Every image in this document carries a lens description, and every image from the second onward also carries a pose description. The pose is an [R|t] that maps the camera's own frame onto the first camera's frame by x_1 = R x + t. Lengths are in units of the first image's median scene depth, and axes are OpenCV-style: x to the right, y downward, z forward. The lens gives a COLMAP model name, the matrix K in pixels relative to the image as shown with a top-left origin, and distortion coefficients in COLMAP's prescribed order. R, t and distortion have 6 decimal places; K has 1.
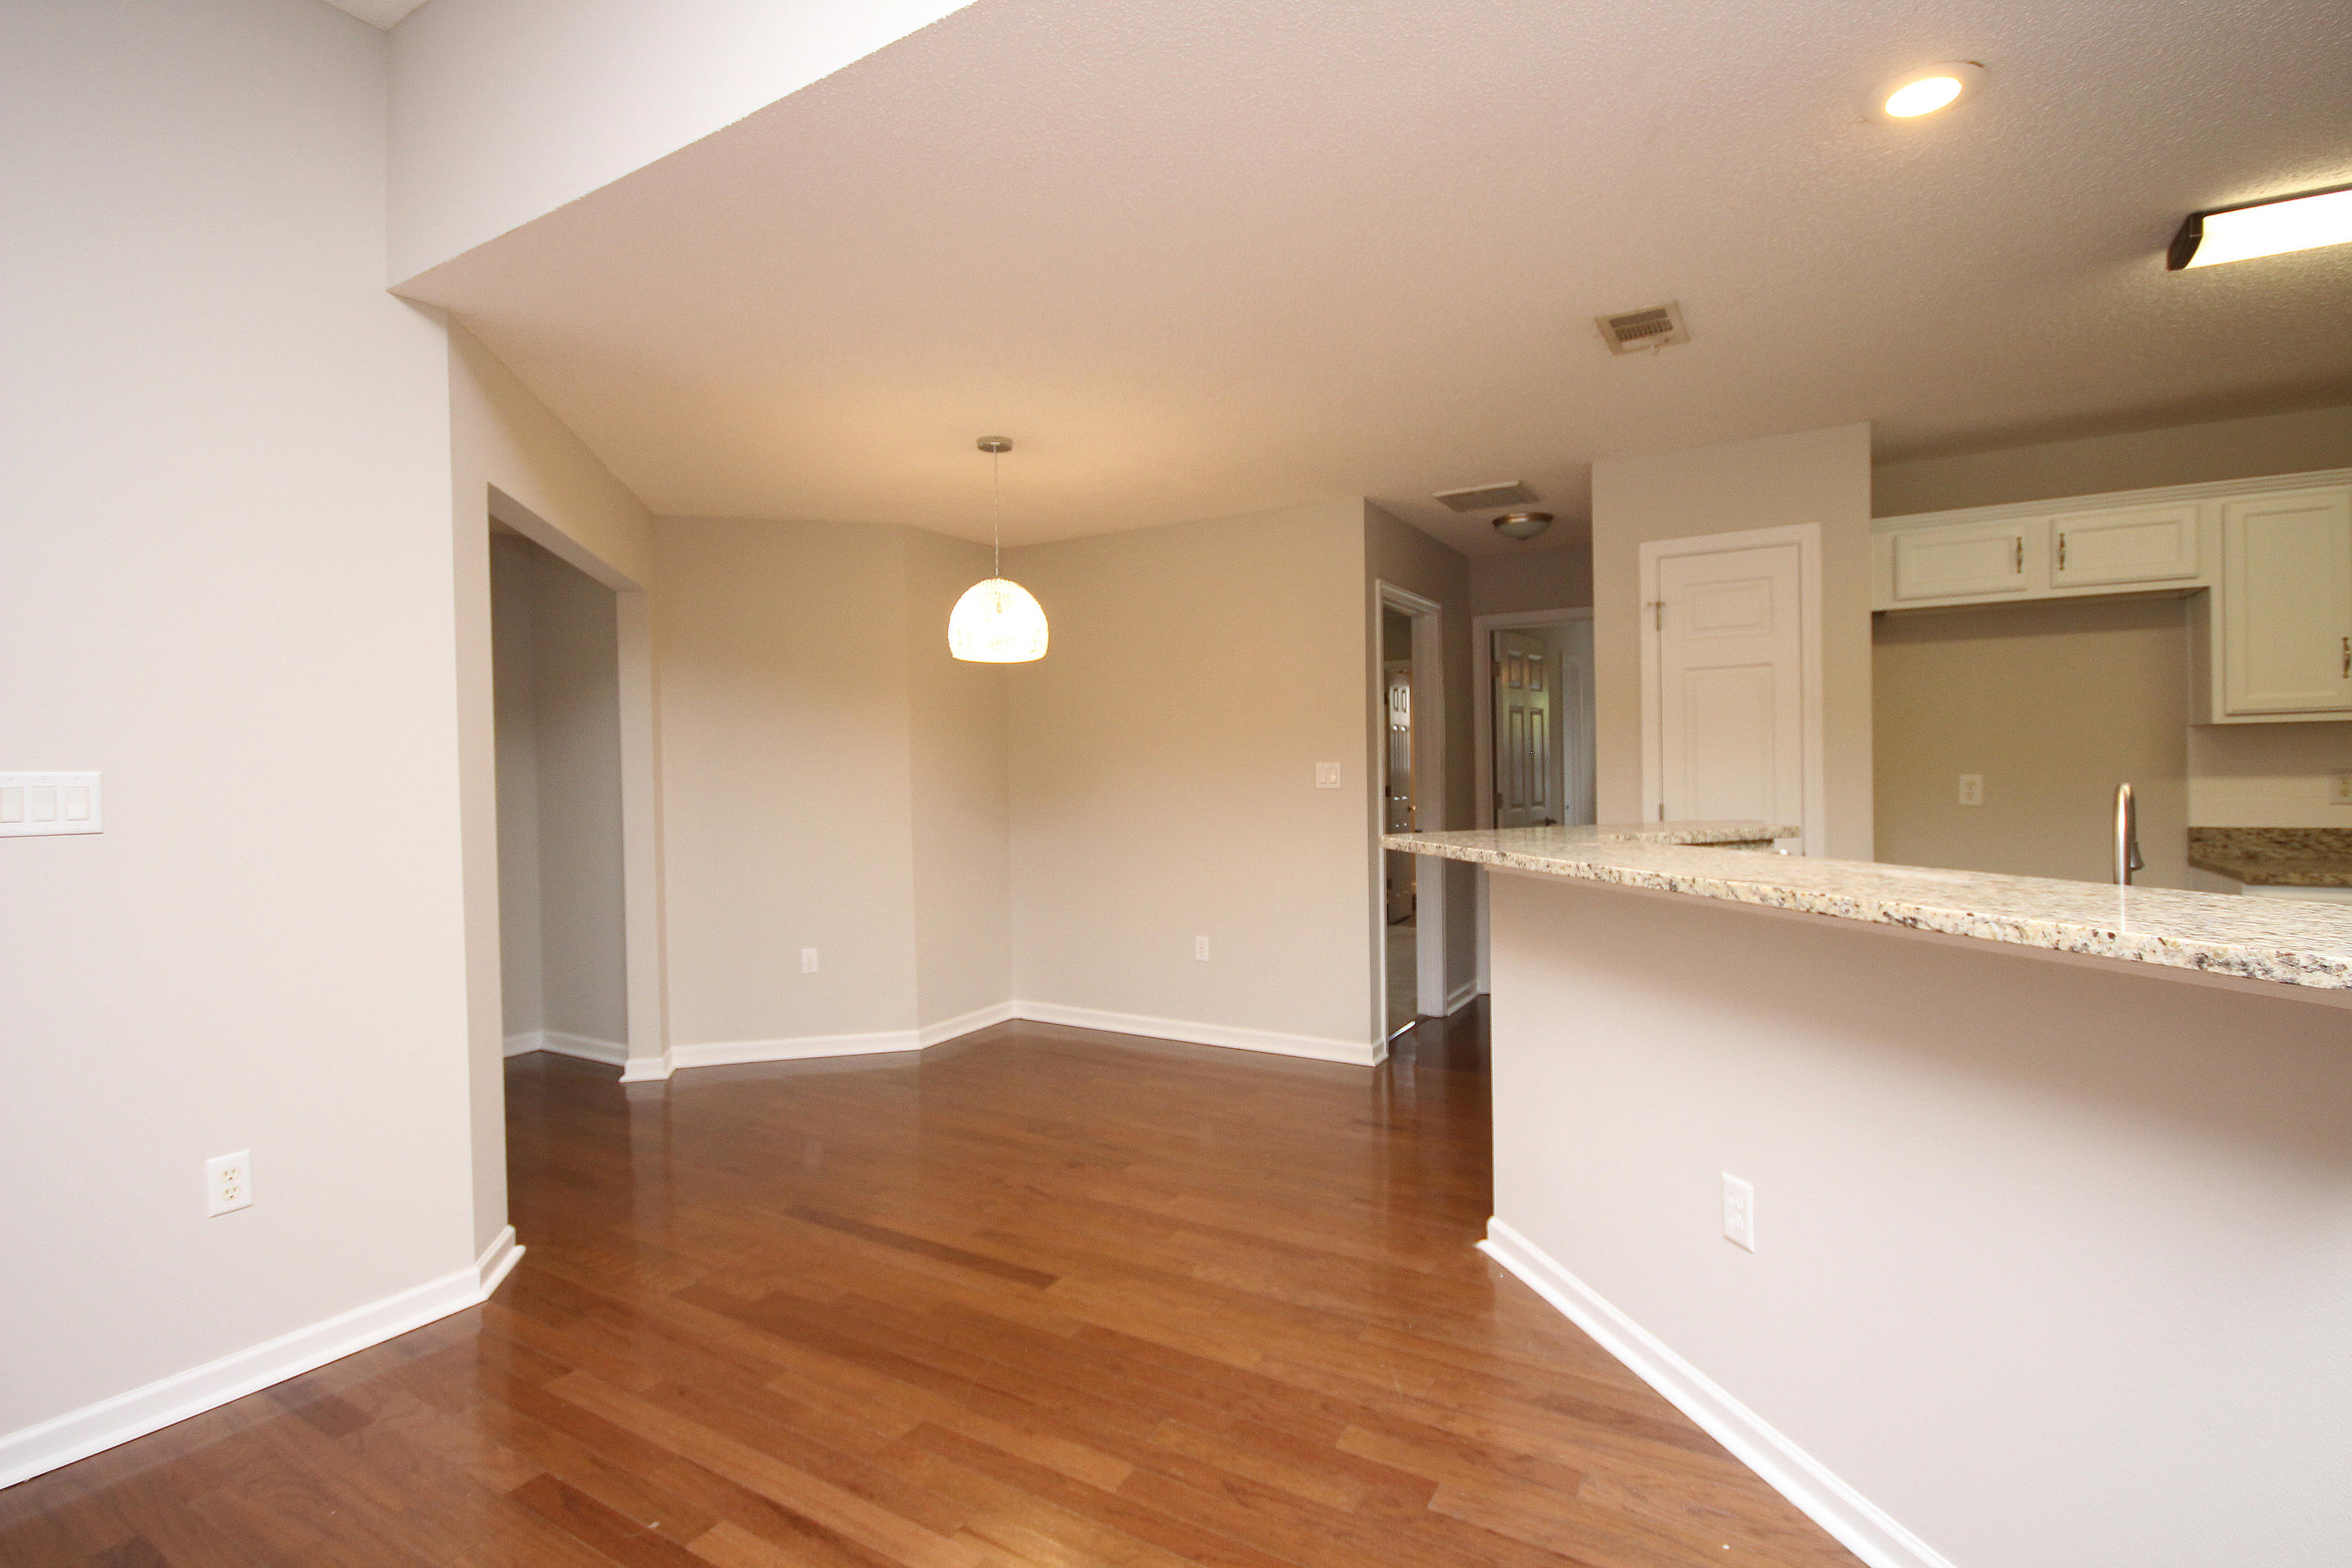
lens RADIAL K [[1092.1, 0, 1192.5], [0, 1092.1, 770.5], [0, 0, 1]] dist [0.009426, -0.007986]
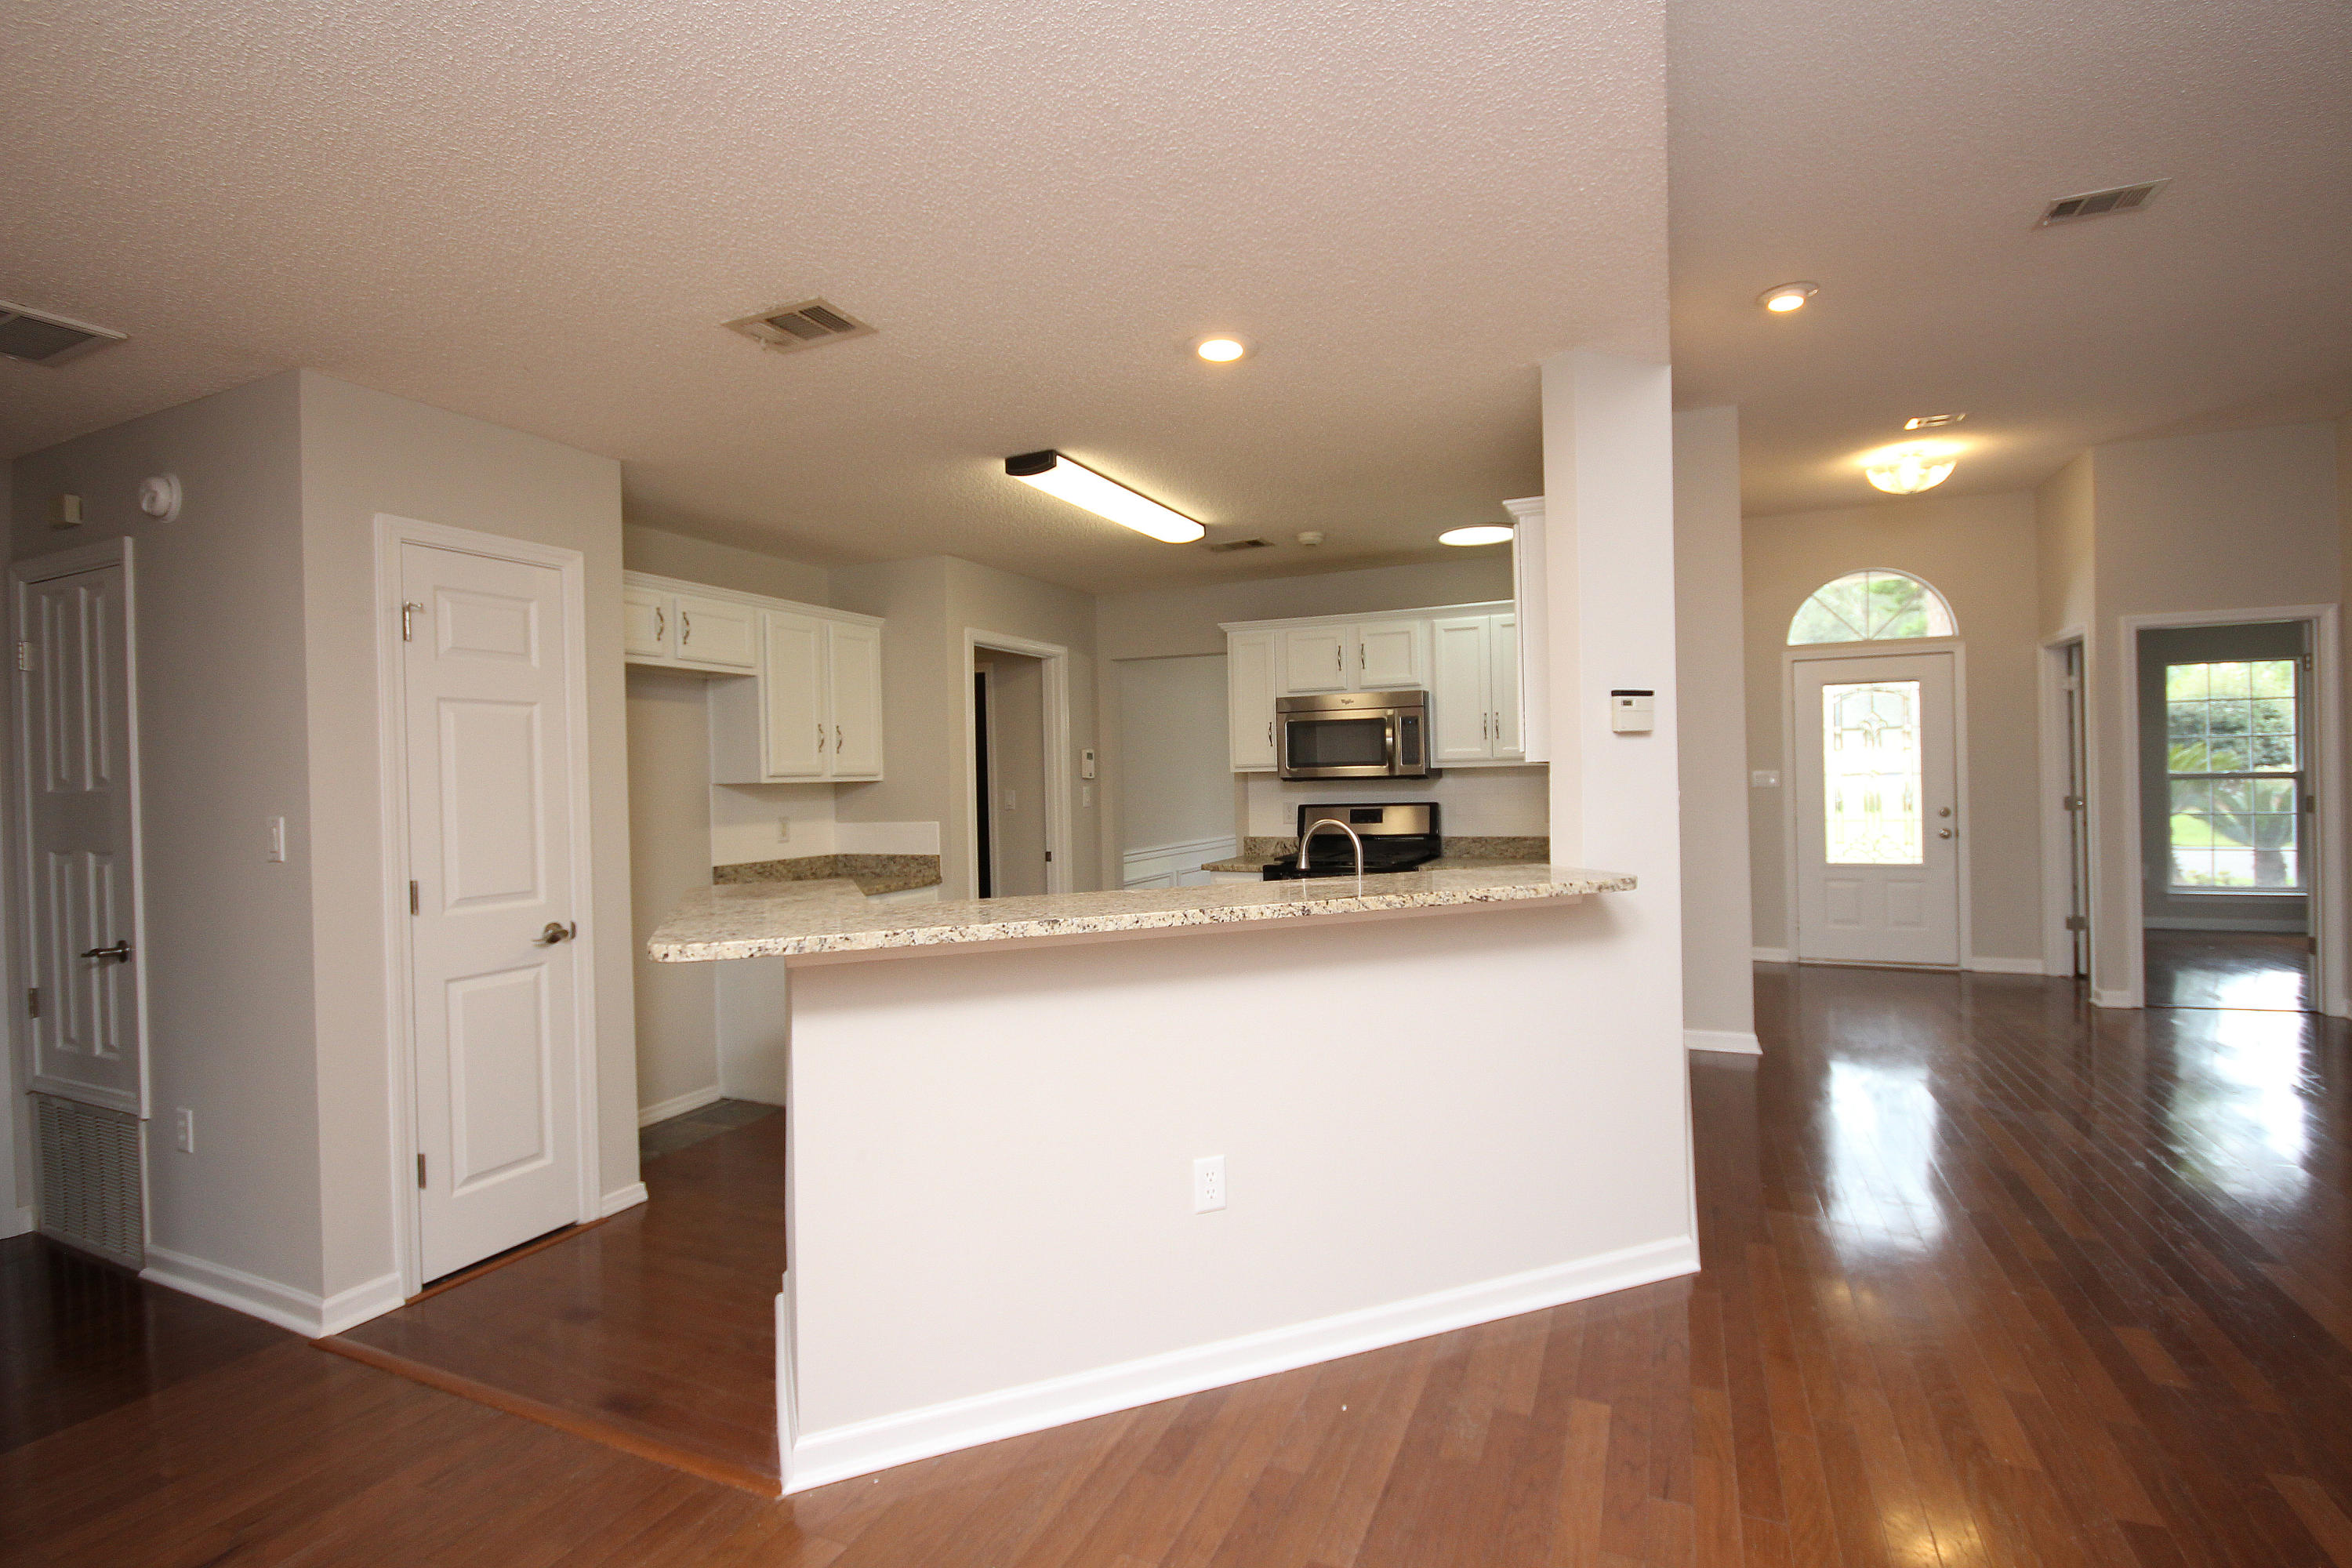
lens RADIAL K [[1092.1, 0, 1179.0], [0, 1092.1, 787.0], [0, 0, 1]] dist [0.009426, -0.007986]
pose [[-0.126414, 0.010650, 0.991920, -0.884347], [0.024736, 0.999665, -0.007581, -0.035194], [-0.991669, 0.023578, -0.126636, 1.463854]]
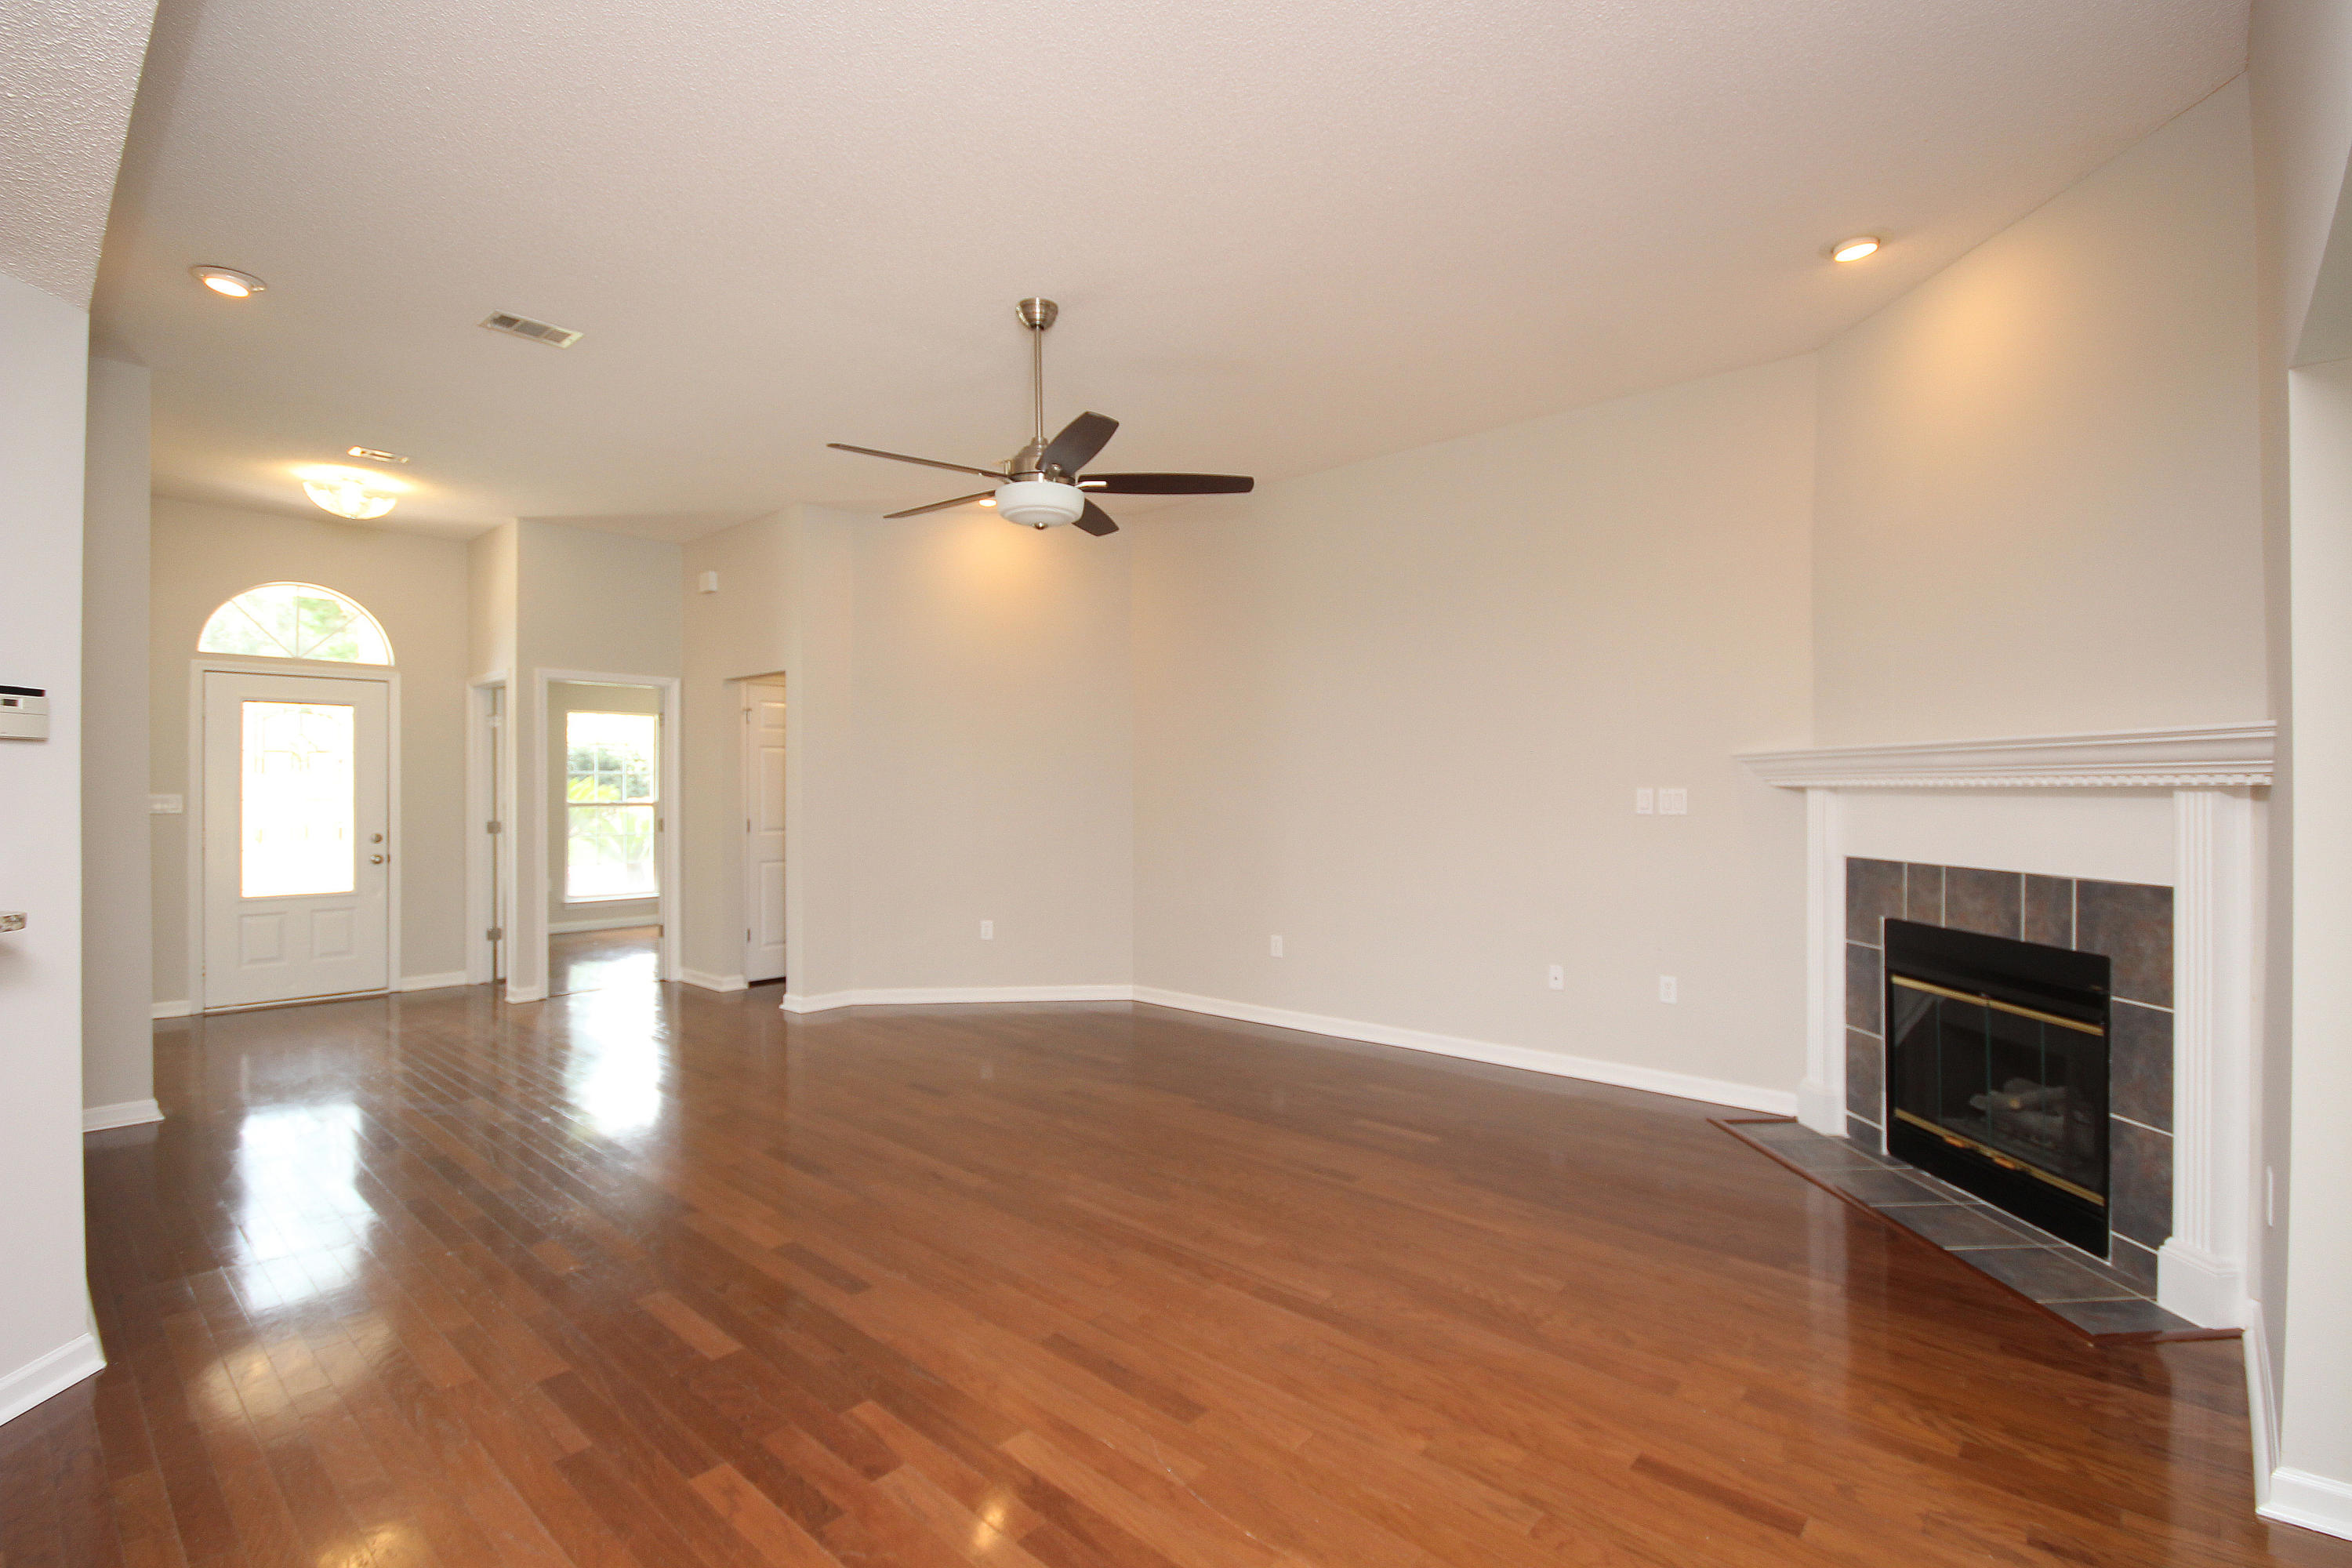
lens RADIAL K [[1092.1, 0, 1199.6], [0, 1092.1, 779.7], [0, 0, 1]] dist [0.009426, -0.007986]
pose [[-0.983374, 0.017718, 0.180723, -0.929543], [0.015856, 0.999805, -0.011746, -0.031181], [-0.180896, -0.008685, -0.983464, 1.526622]]
